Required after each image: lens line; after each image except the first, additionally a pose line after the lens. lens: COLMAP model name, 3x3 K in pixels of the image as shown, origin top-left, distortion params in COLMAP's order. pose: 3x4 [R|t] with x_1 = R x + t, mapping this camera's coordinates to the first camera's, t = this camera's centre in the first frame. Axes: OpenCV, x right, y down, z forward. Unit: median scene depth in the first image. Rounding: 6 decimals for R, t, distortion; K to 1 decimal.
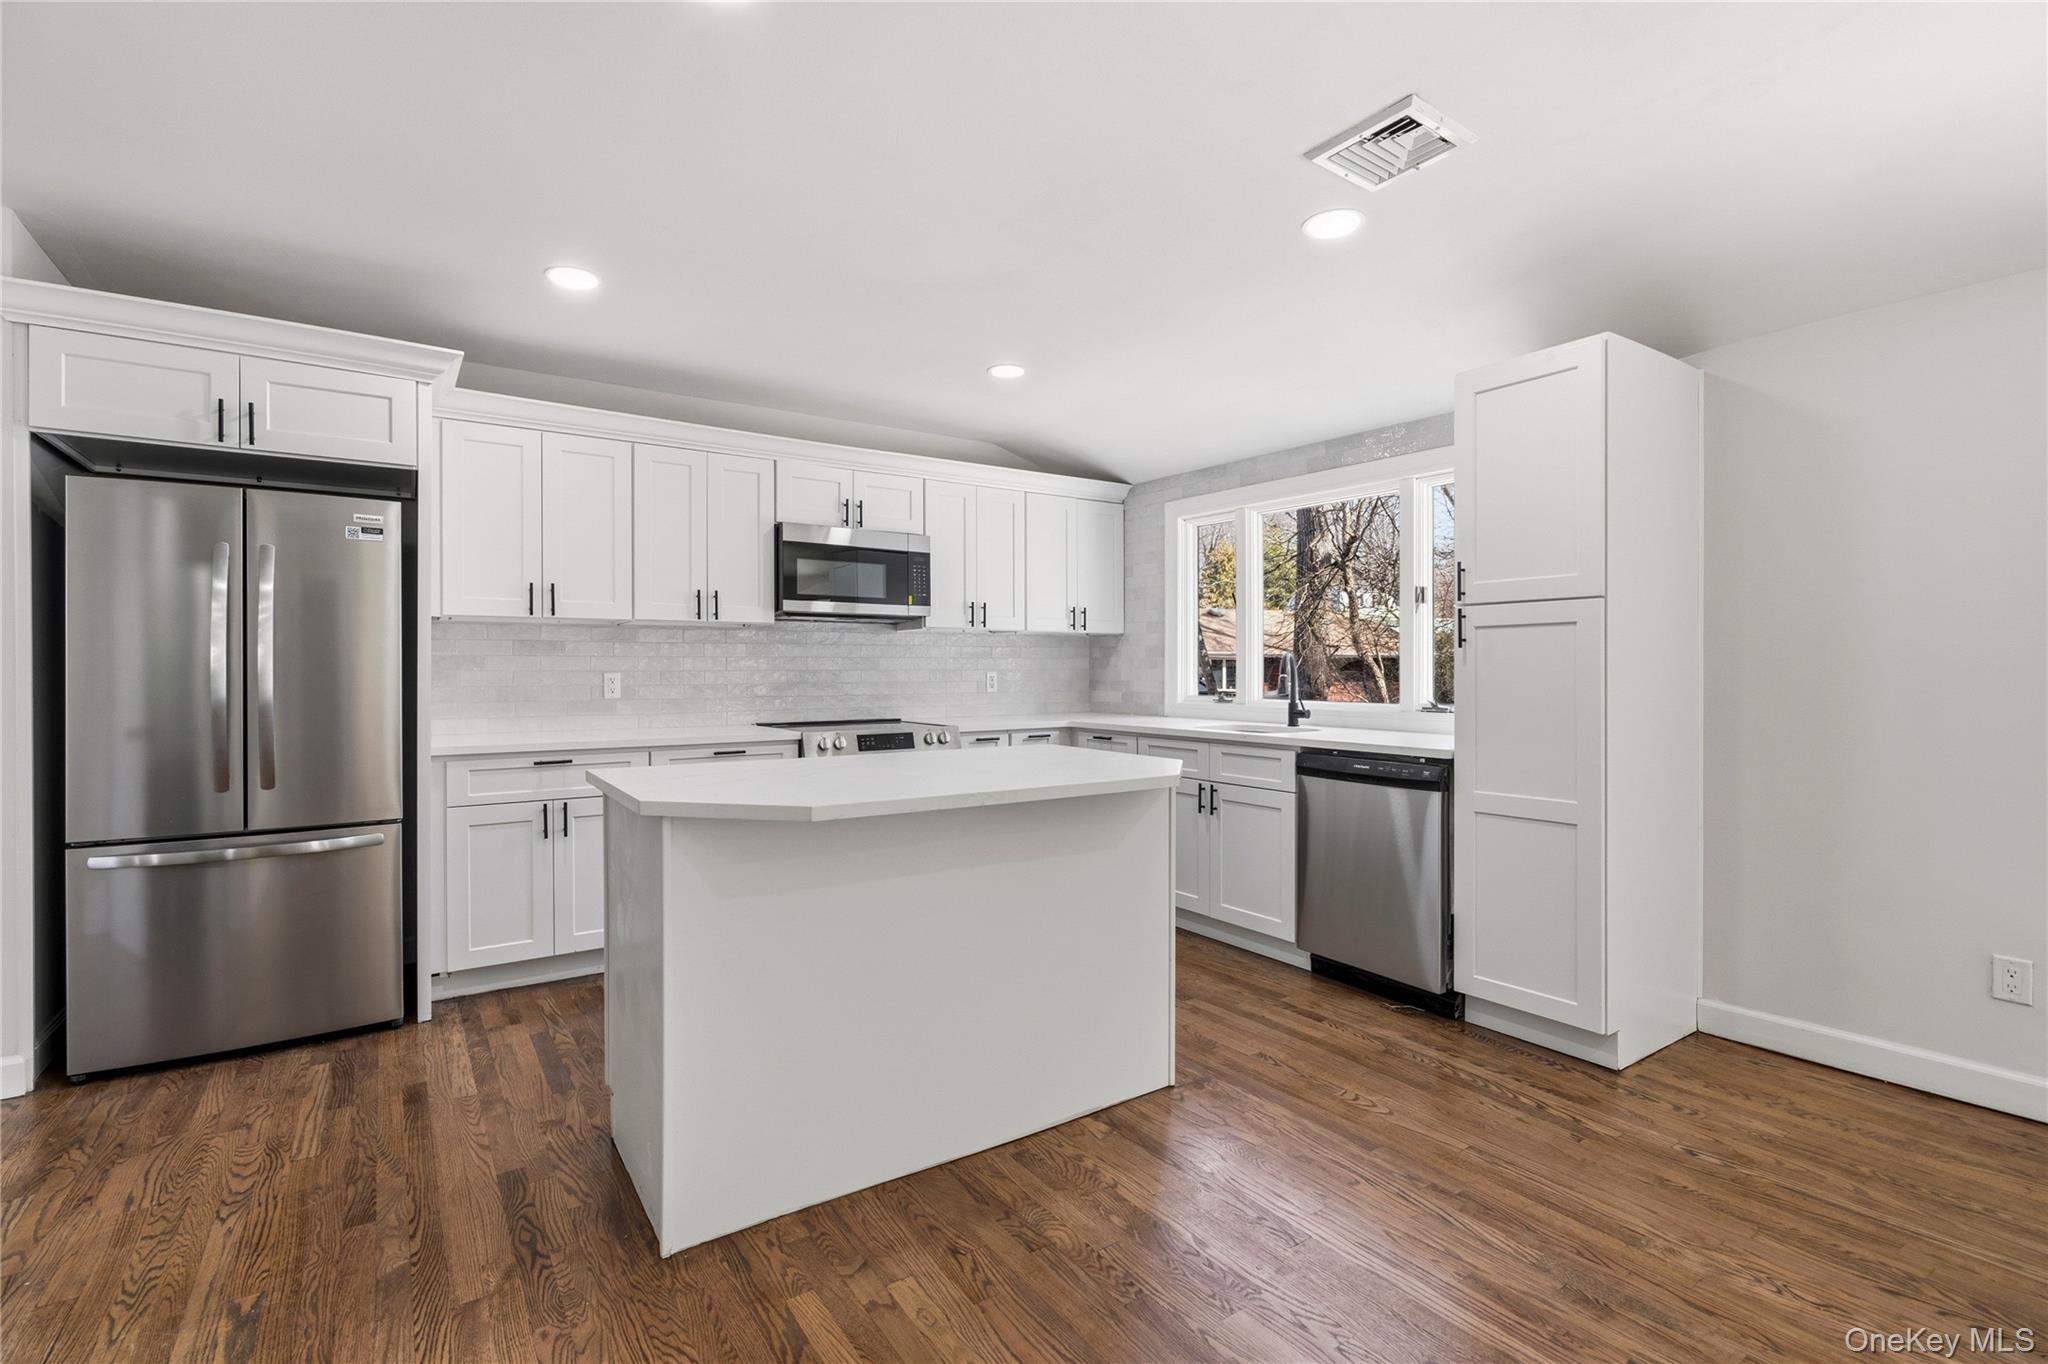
lens RADIAL K [[914.9, 0, 996.3], [0, 914.9, 674.0], [0, 0, 1]] dist [-0.013459, 0.001259]
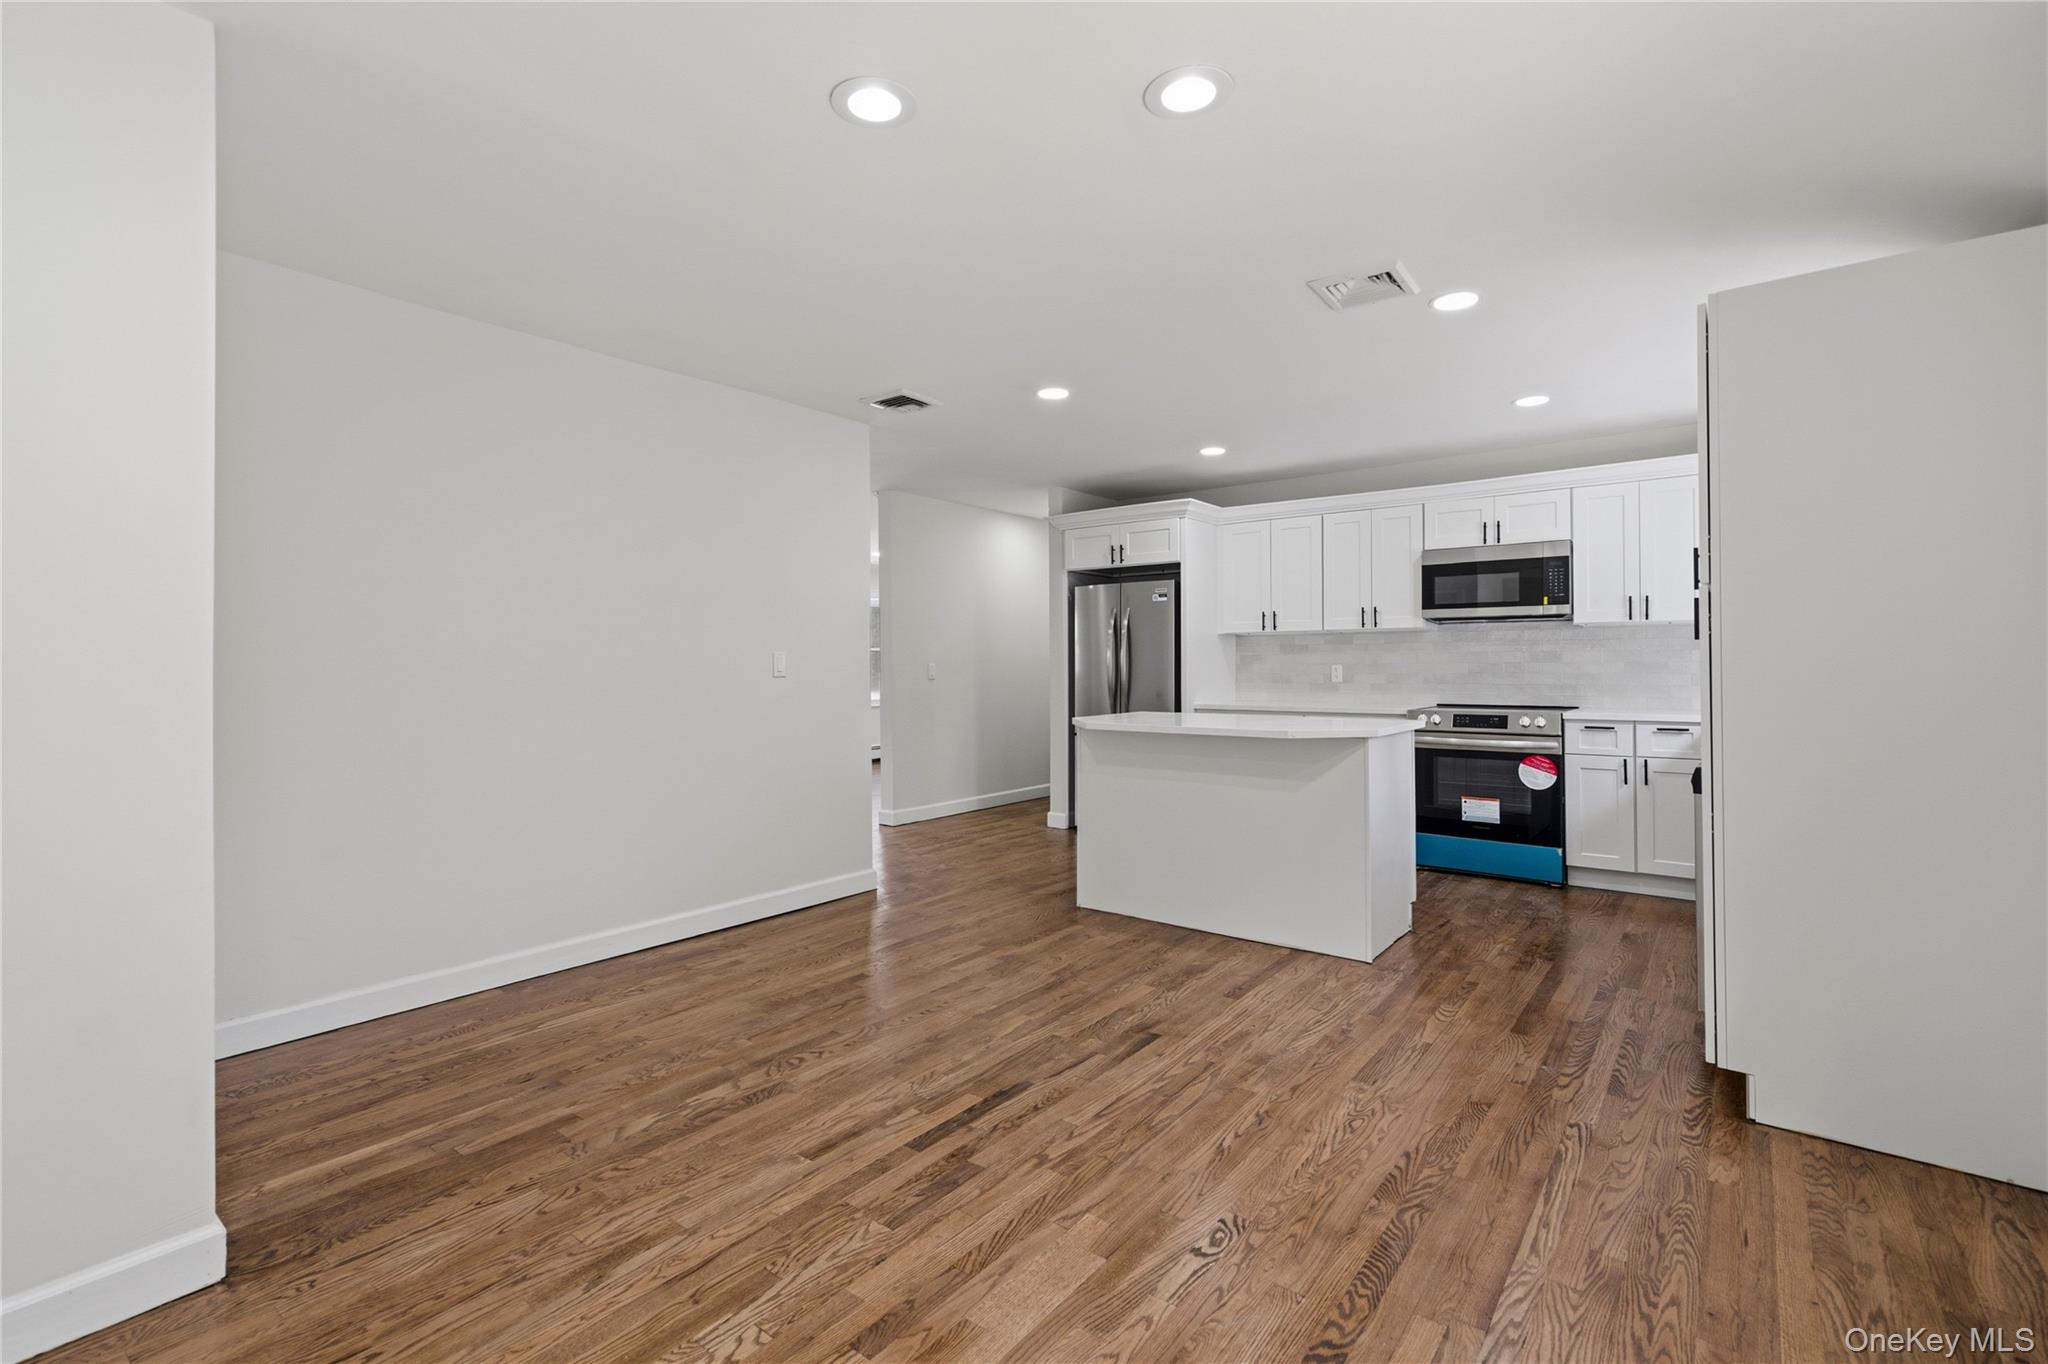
lens RADIAL K [[947.7, 0, 1023.1], [0, 947.7, 655.0], [0, 0, 1]] dist [-0.019717, 0.000282]
pose [[0.315072, -0.007819, -0.949035, 1.223015], [0.001628, 0.999969, -0.007698, -0.009005], [0.949066, 0.000881, 0.315075, 0.036667]]
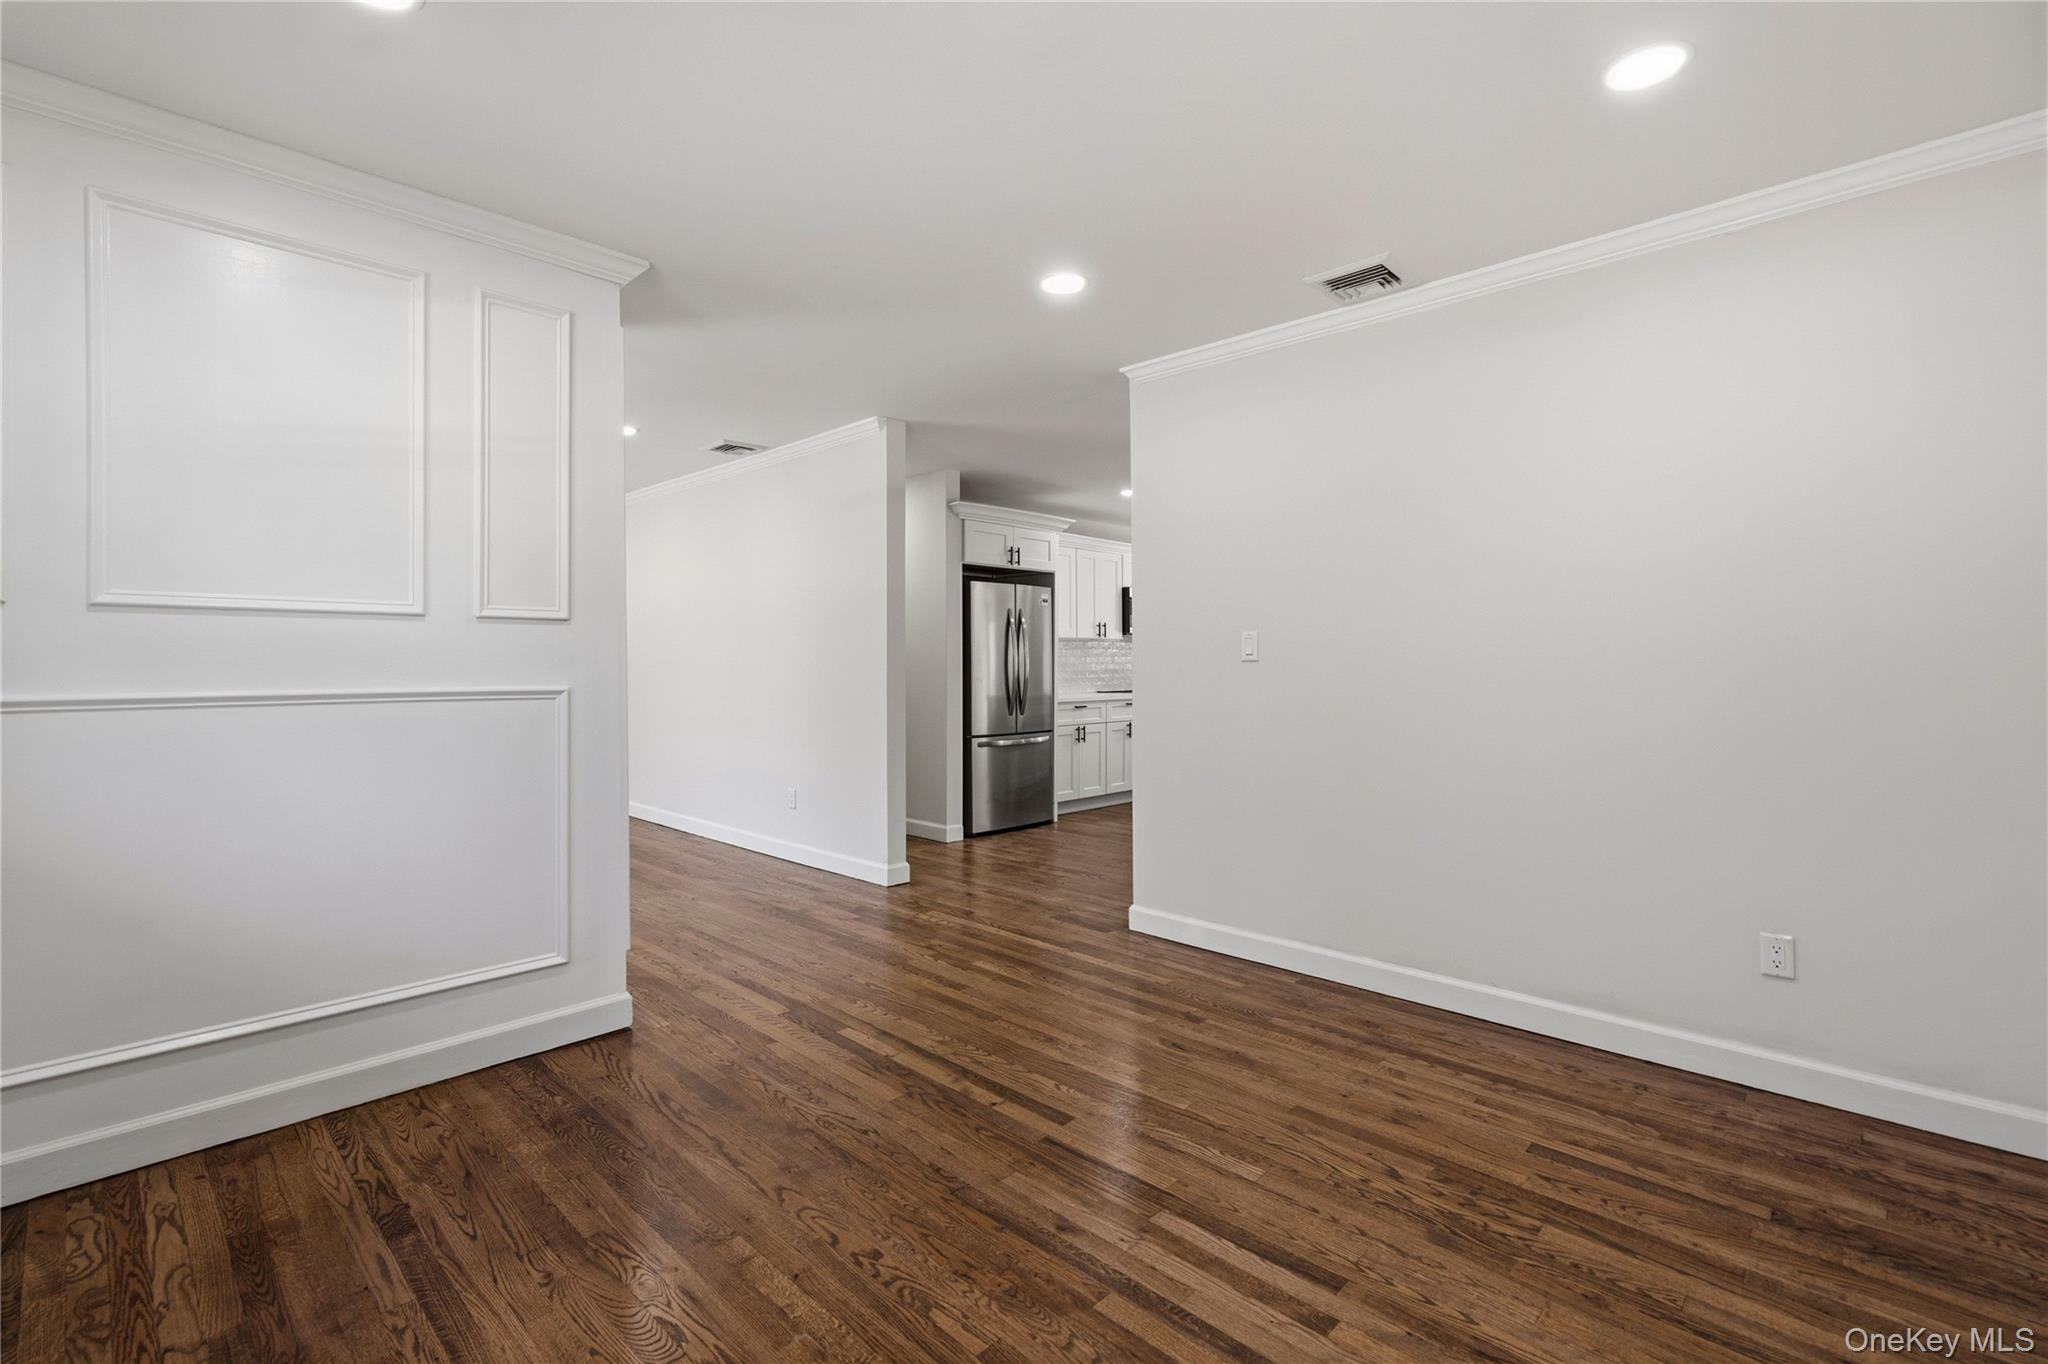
lens RADIAL K [[914.9, 0, 996.3], [0, 914.9, 674.0], [0, 0, 1]] dist [-0.013459, 0.001259]
pose [[0.983060, -0.004302, 0.183235, -1.207545], [0.003071, 0.999971, 0.007002, 0.006034], [-0.183260, -0.006320, 0.983044, -1.186067]]
